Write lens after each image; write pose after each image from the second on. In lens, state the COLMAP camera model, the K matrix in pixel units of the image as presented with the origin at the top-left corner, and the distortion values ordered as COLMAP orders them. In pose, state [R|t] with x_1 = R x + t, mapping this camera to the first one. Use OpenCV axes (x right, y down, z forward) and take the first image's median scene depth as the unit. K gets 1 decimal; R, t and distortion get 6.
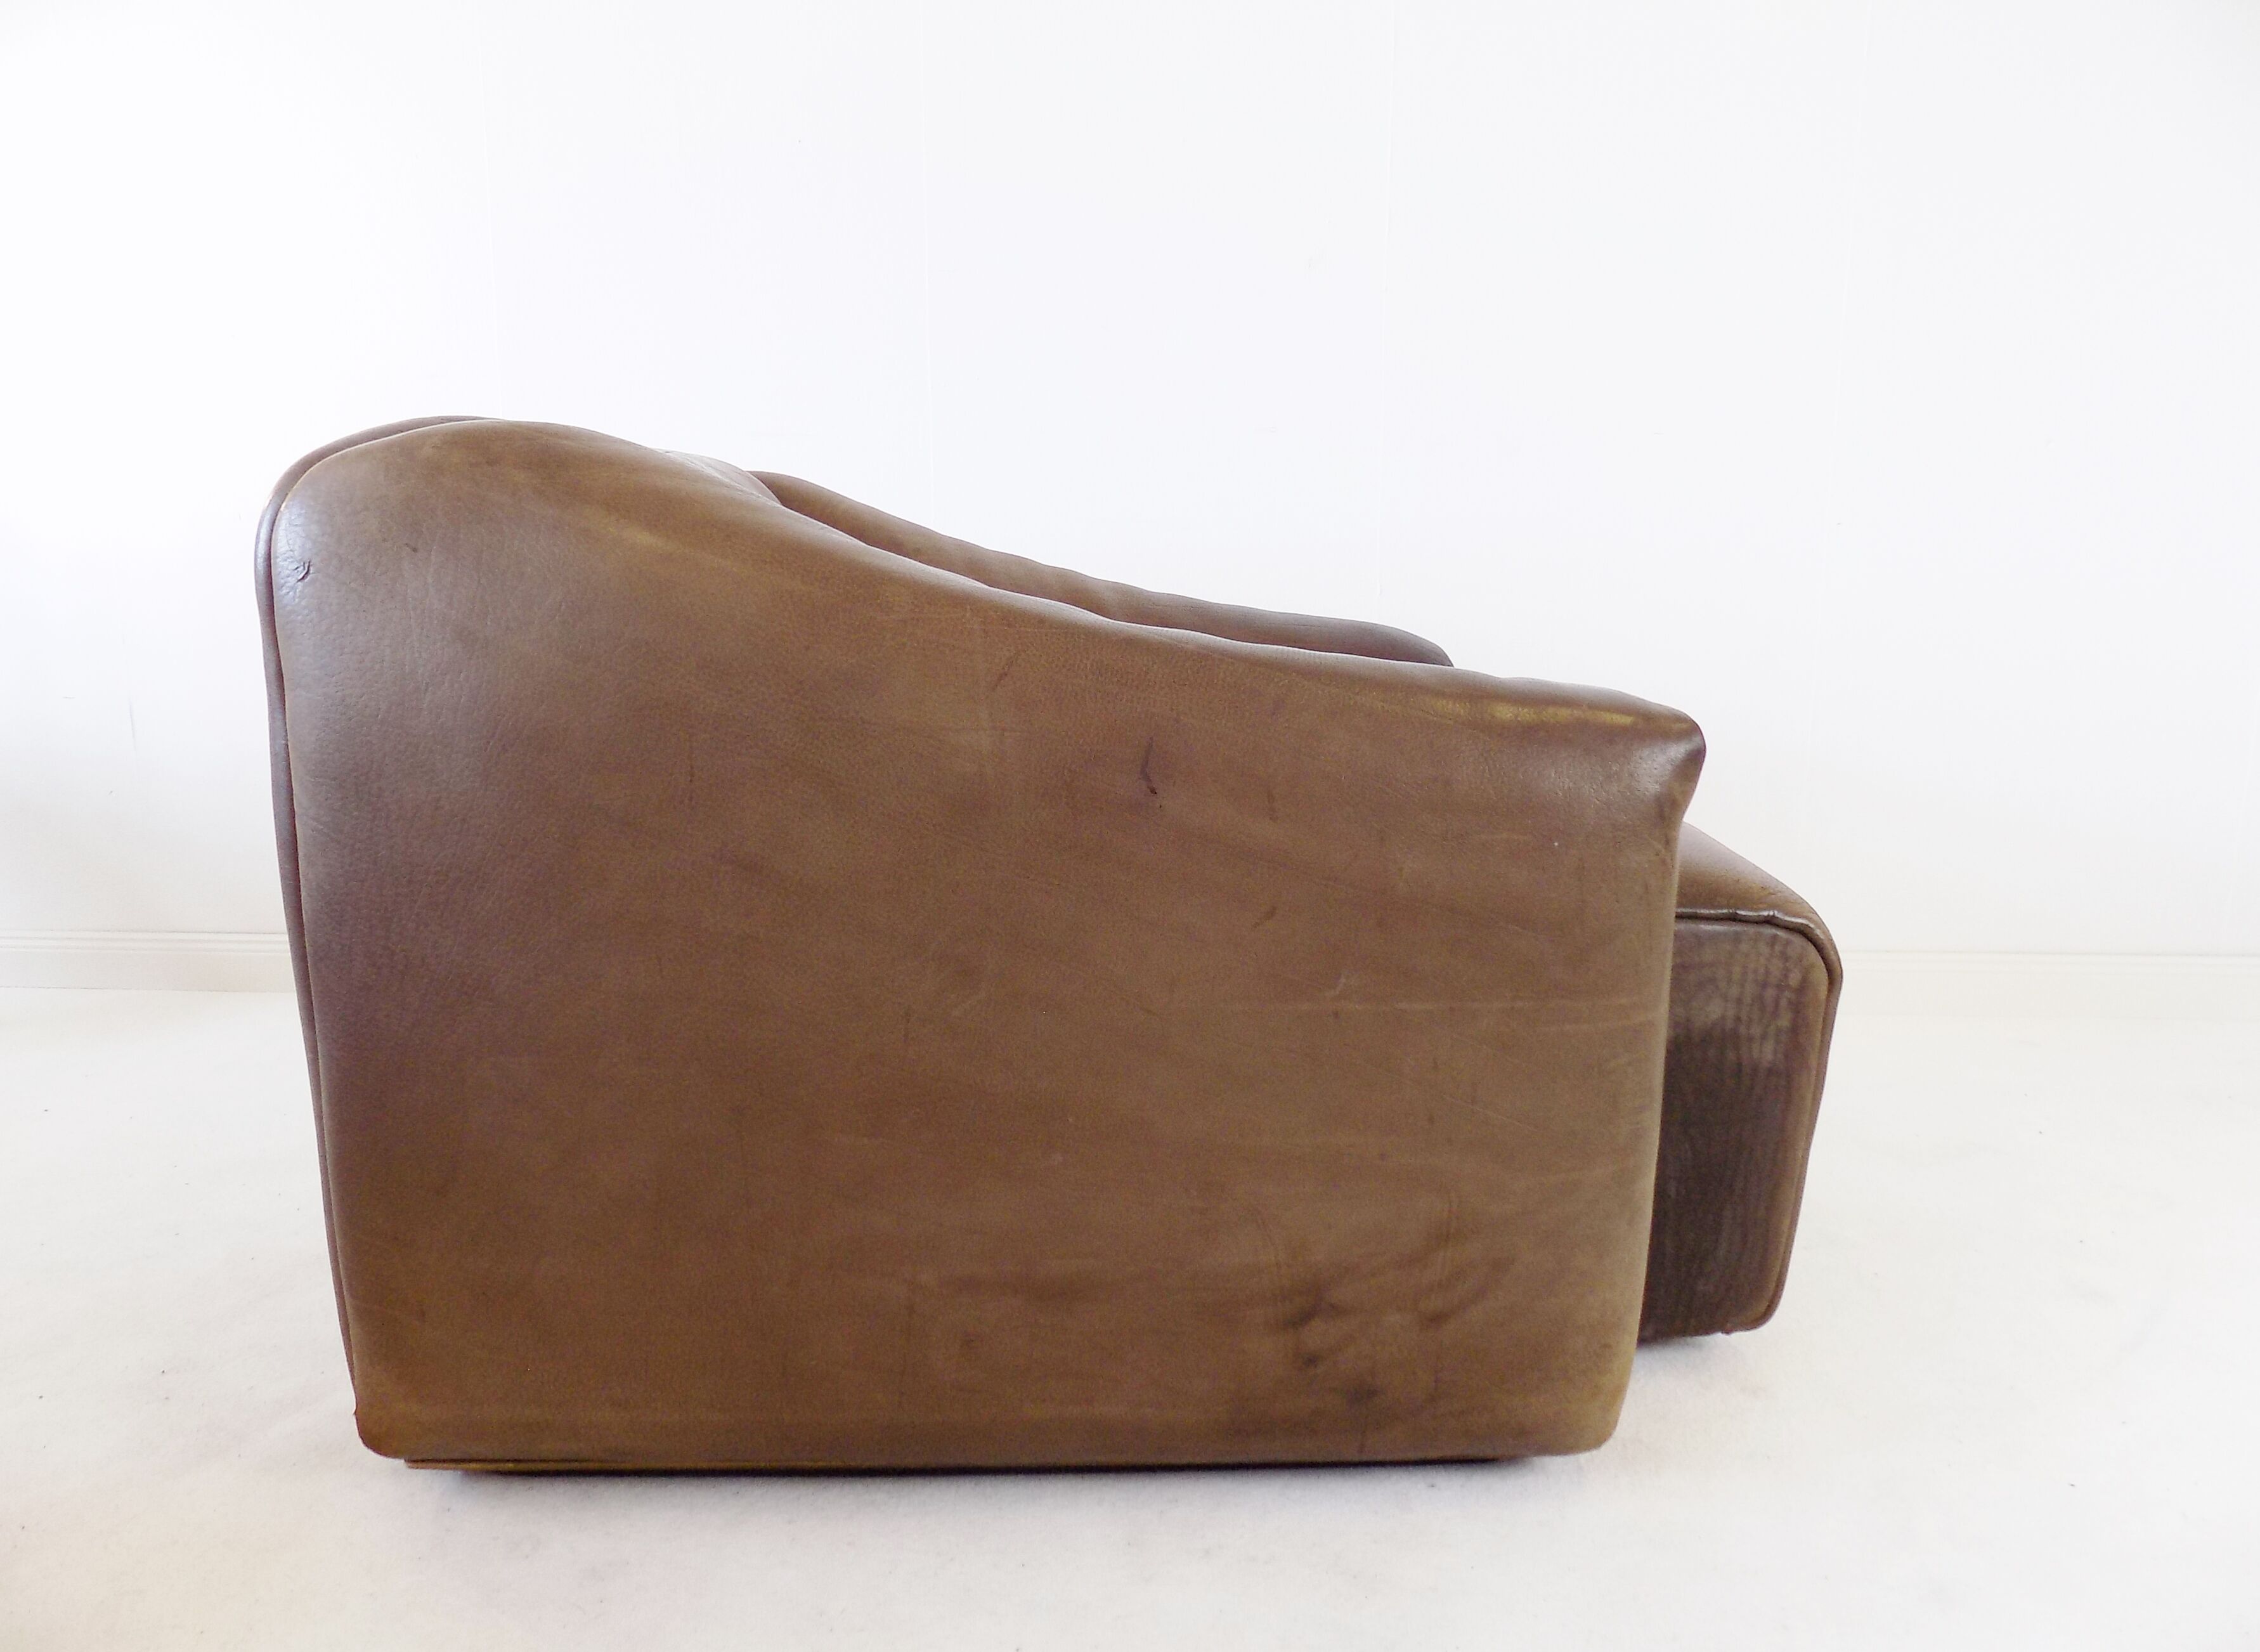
lens RADIAL K [[1591.8, 0, 1079.1], [0, 1591.8, 834.6], [0, 0, 1]] dist [-0.034393, 0.017483]
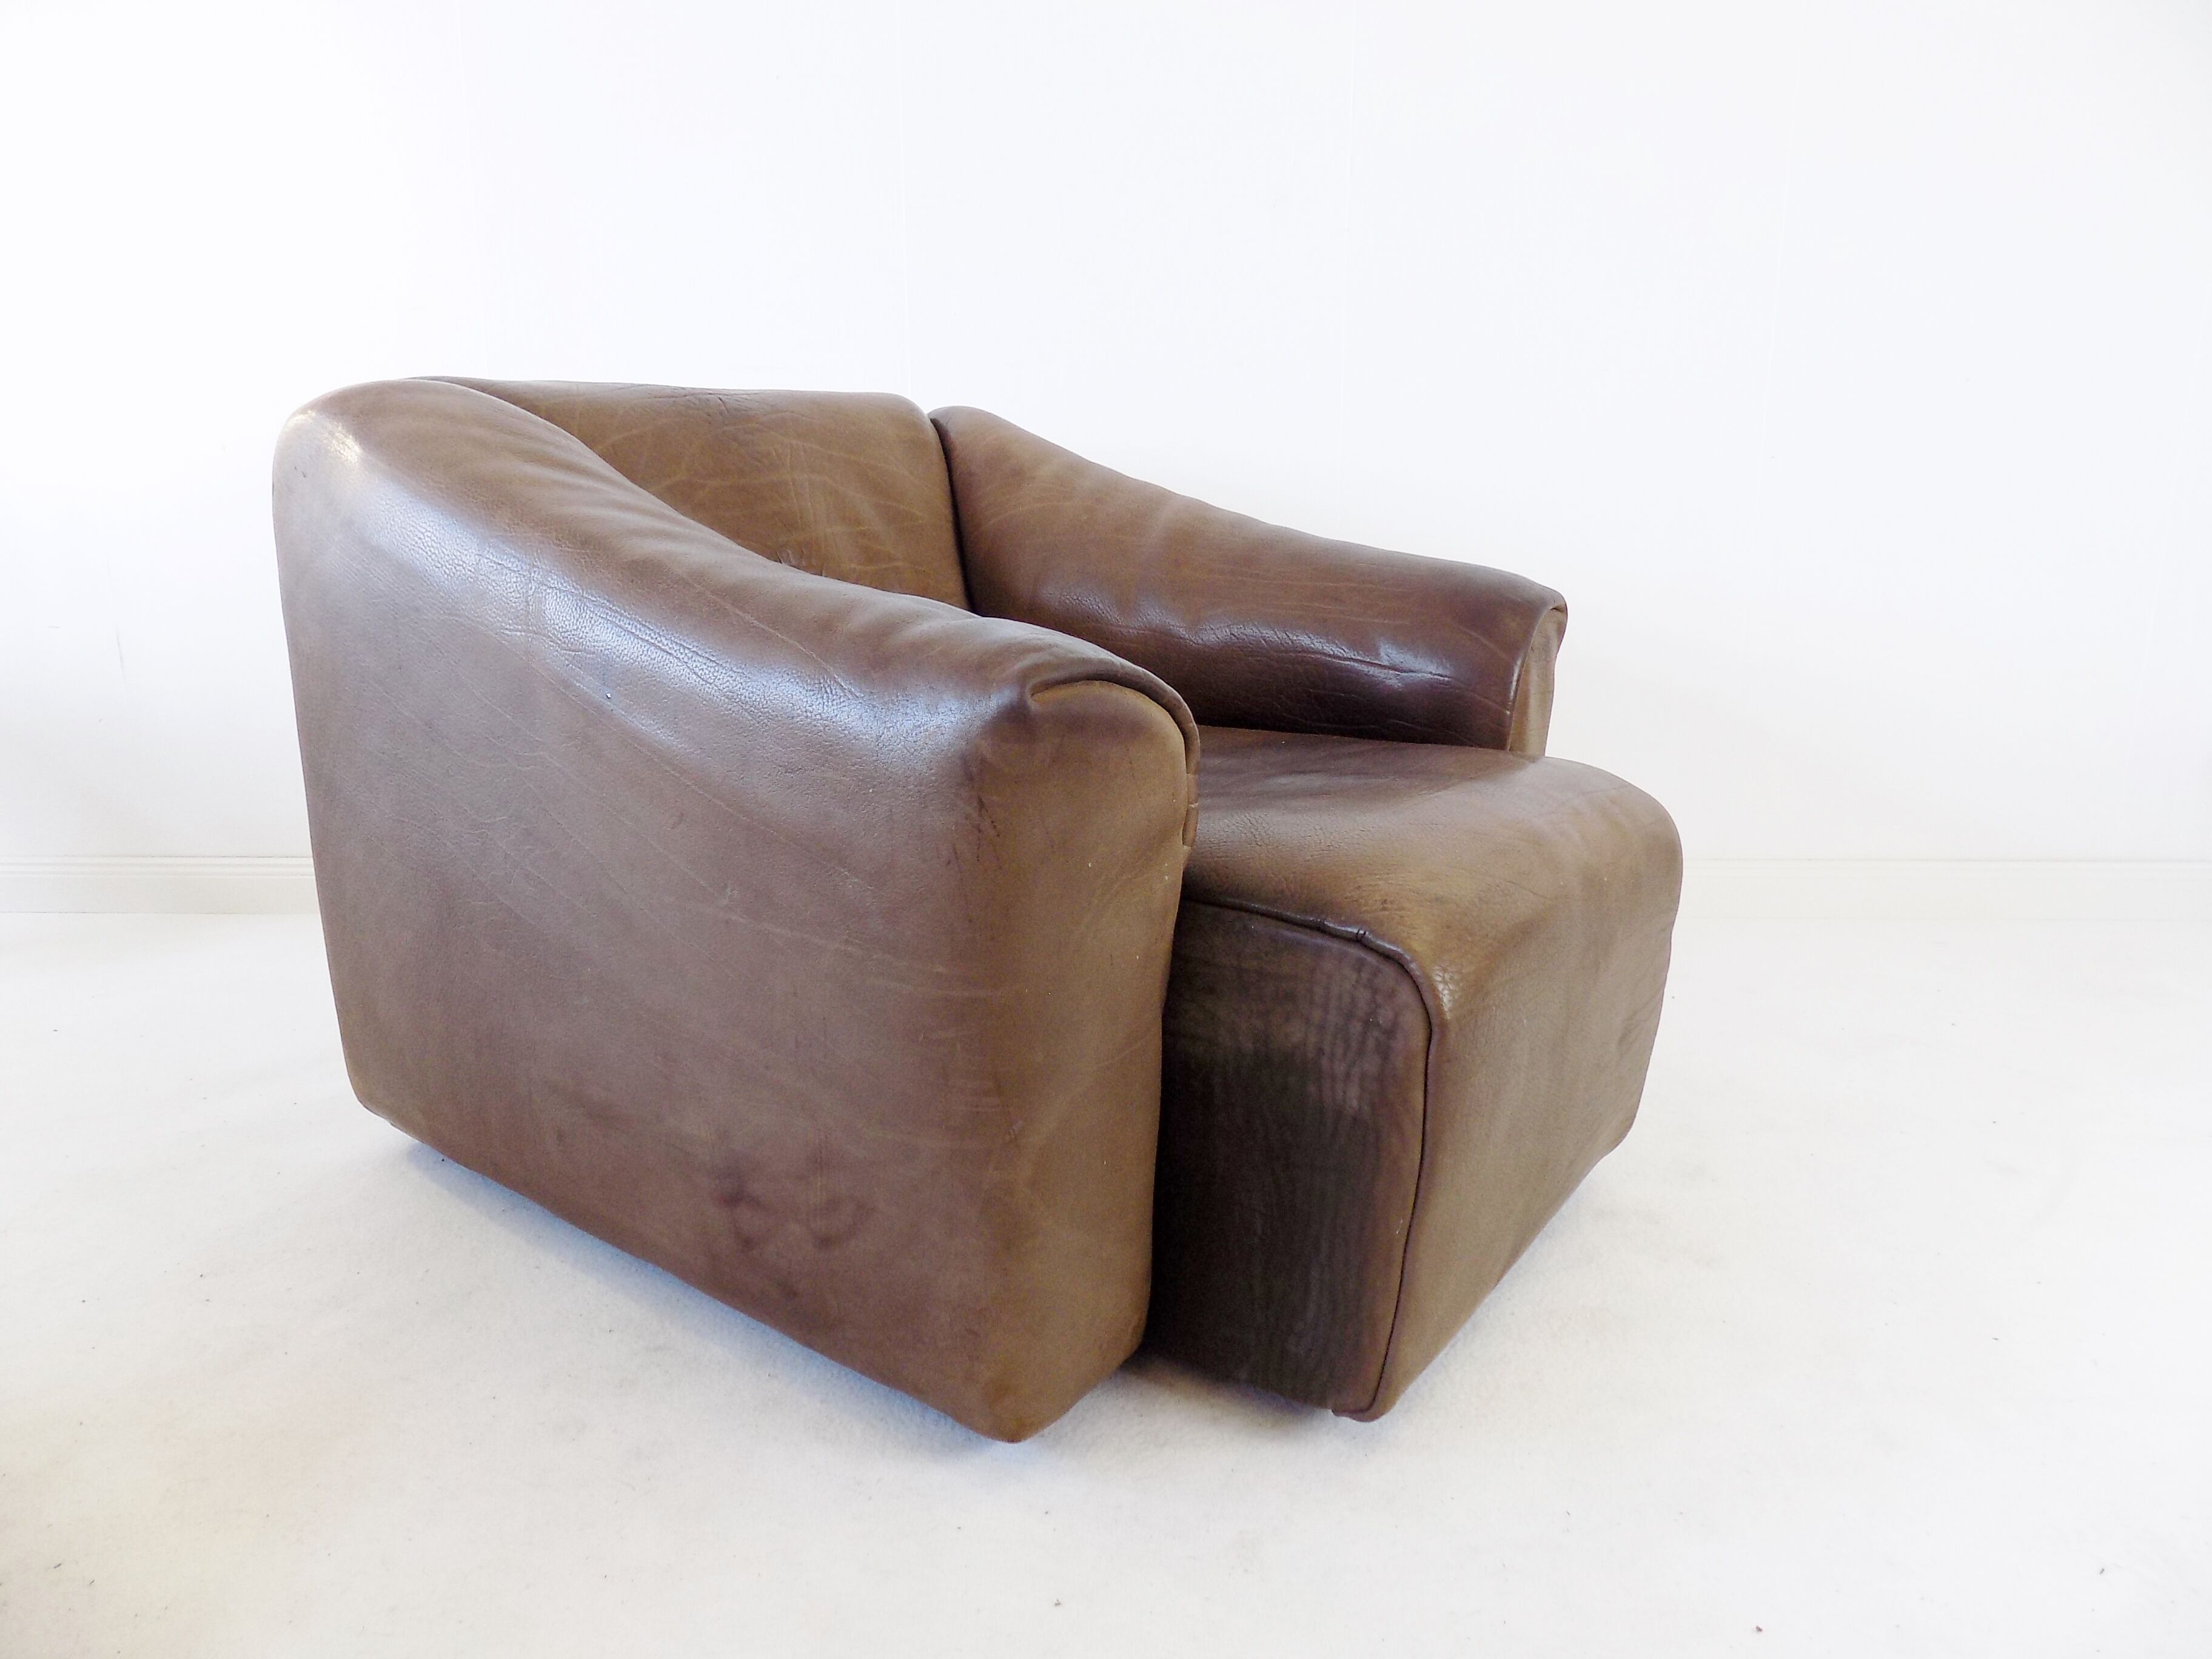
lens RADIAL K [[1541.3, 0, 1122.5], [0, 1541.3, 832.4], [0, 0, 1]] dist [-0.046474, 0.034811]
pose [[0.783850, 0.153418, -0.601700, 0.809672], [-0.118562, 0.988148, 0.097498, -0.064032], [0.609527, -0.005085, 0.792749, 0.291711]]
